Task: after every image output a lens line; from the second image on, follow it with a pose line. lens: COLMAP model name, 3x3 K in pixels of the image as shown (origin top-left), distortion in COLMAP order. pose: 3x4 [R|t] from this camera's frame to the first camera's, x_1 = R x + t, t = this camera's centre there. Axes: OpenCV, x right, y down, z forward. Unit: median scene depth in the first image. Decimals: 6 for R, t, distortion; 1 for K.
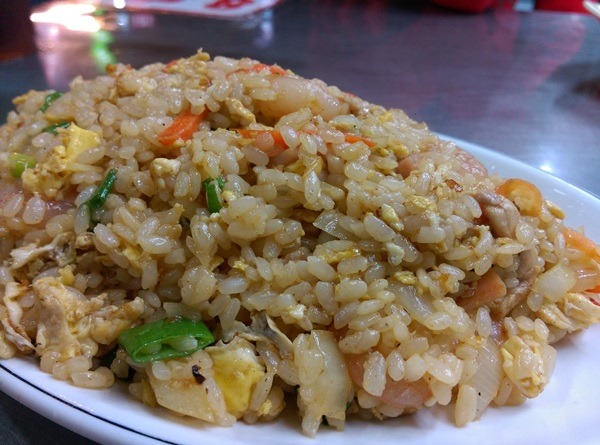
lens RADIAL K [[500.8, 0, 301.2], [0, 500.8, 221.8], [0, 0, 1]] dist [0.066369, -0.070532]
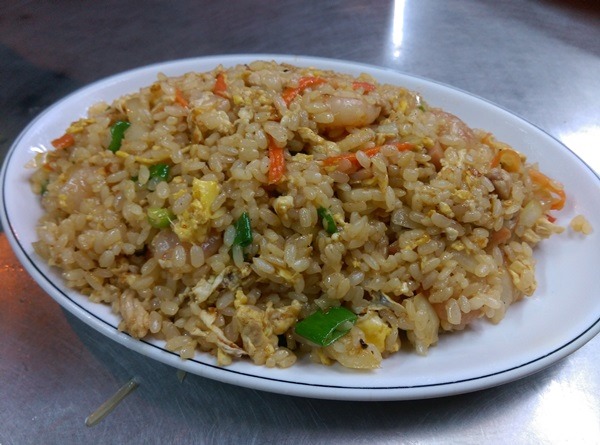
lens RADIAL K [[500.8, 0, 300.8], [0, 500.8, 222.4], [0, 0, 1]] dist [0.066369, -0.070532]
pose [[0.957123, -0.216713, 0.192225, -0.531027], [0.145316, 0.933235, 0.328567, -0.531193], [-0.250595, -0.286546, 0.924713, -0.283574]]
